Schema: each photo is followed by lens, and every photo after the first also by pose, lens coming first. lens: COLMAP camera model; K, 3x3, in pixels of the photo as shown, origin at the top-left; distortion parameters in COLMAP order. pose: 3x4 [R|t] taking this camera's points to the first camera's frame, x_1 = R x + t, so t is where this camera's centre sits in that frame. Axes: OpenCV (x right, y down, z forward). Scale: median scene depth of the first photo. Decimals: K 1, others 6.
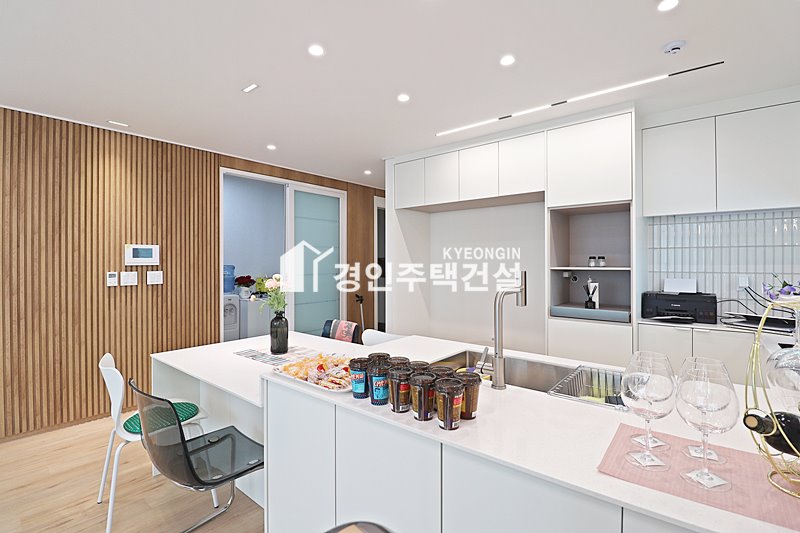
lens RADIAL K [[366.8, 0, 403.4], [0, 366.8, 262.1], [0, 0, 1]] dist [-0.007688, -0.008232]
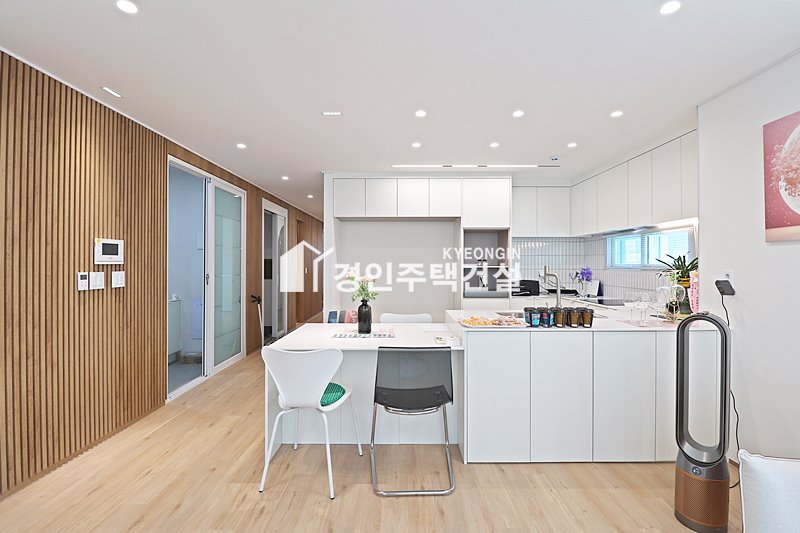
lens RADIAL K [[366.8, 0, 400.3], [0, 366.8, 262.8], [0, 0, 1]] dist [-0.007688, -0.008232]
pose [[0.782115, 0.005579, 0.623109, -0.757505], [-0.001515, 0.999974, -0.007051, 0.010909], [-0.623132, 0.004571, 0.782103, -0.049919]]
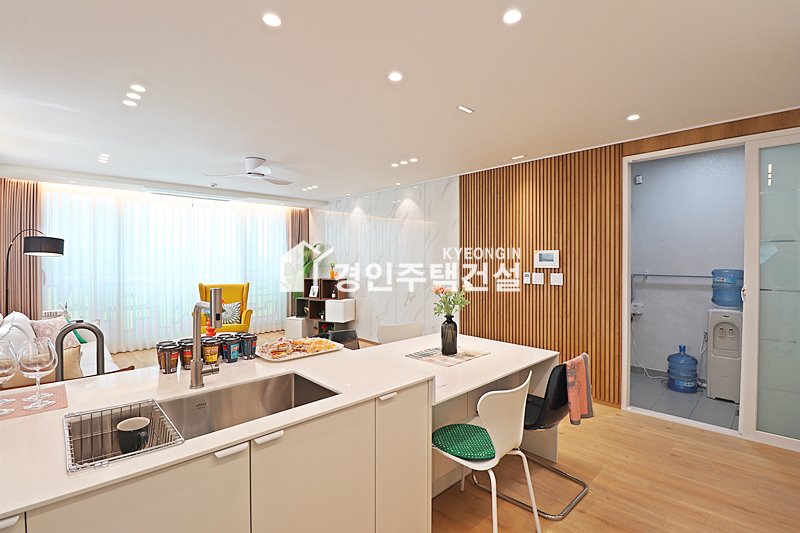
lens RADIAL K [[366.8, 0, 405.7], [0, 366.8, 262.8], [0, 0, 1]] dist [-0.007688, -0.008232]
pose [[-0.113477, 0.010428, -0.993486, 0.533412], [-0.002056, 0.999940, 0.010731, -0.020615], [0.993539, 0.003260, -0.113448, 0.726689]]
